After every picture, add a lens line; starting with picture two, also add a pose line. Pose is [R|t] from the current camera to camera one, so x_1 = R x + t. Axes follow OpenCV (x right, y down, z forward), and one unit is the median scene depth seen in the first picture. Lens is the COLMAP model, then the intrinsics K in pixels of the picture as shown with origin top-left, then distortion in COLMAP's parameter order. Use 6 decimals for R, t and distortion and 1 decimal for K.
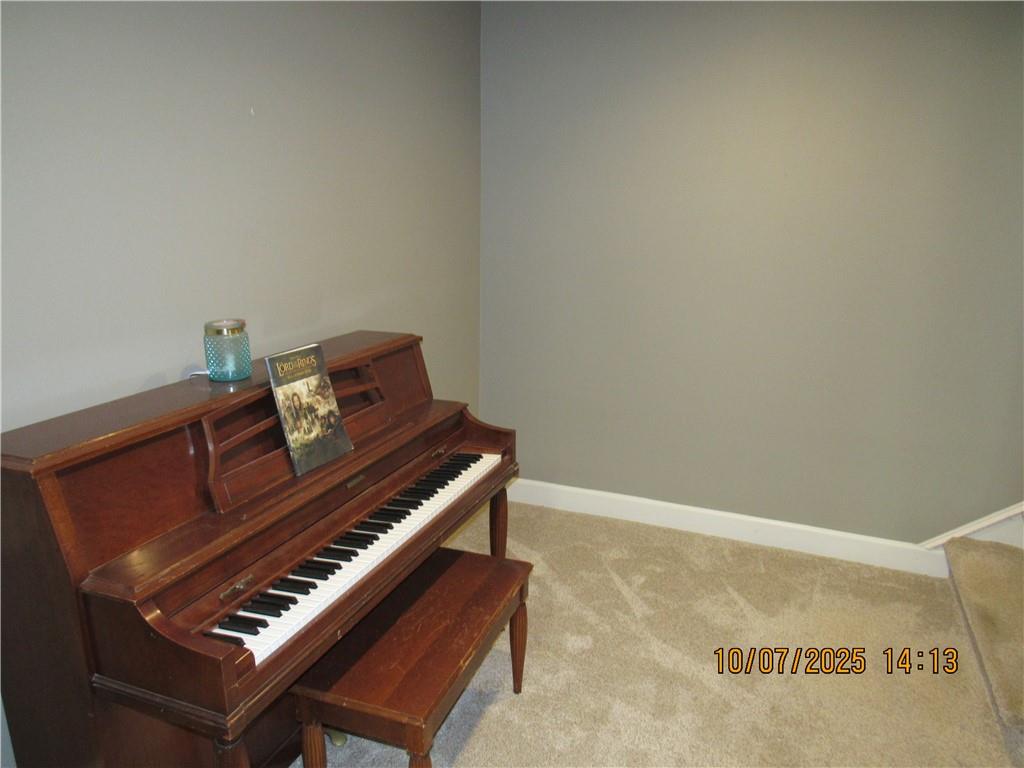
lens RADIAL K [[759.0, 0, 512.0], [0, 759.0, 384.0], [0, 0, 1]] dist [0.005898, 0.001819]
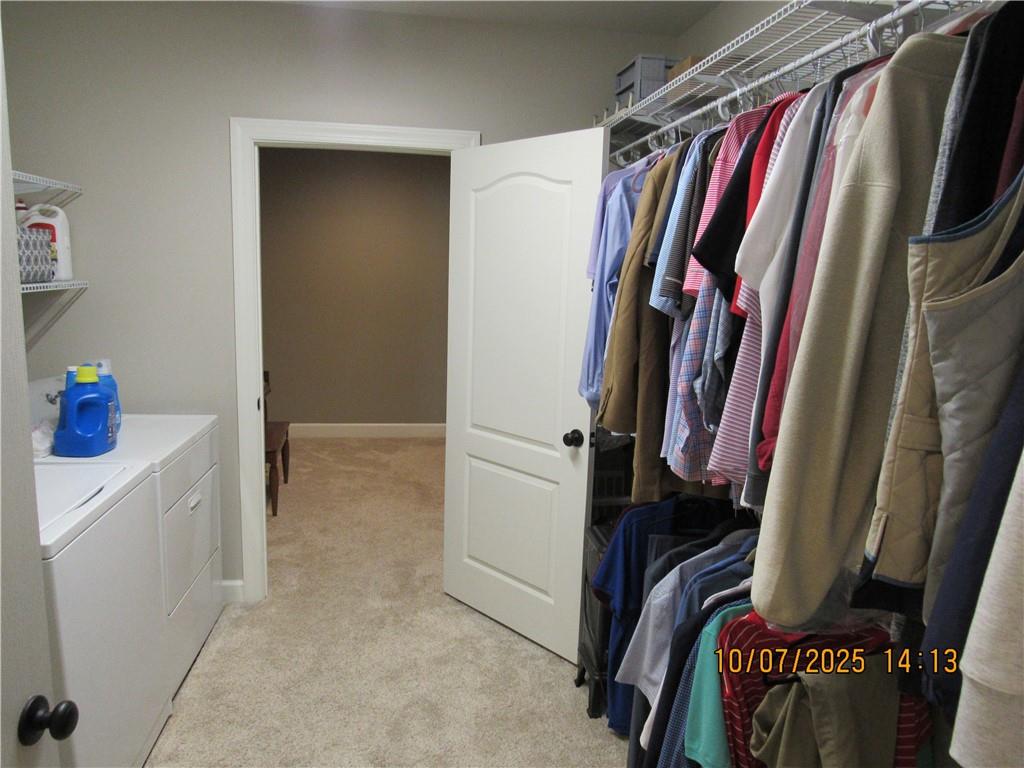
lens RADIAL K [[759.0, 0, 512.0], [0, 759.0, 384.0], [0, 0, 1]] dist [0.005898, 0.001819]
pose [[0.869450, -0.052254, 0.491250, -0.476707], [0.088718, 0.994740, -0.051209, 0.282767], [-0.485990, 0.088106, 0.869512, -1.235585]]
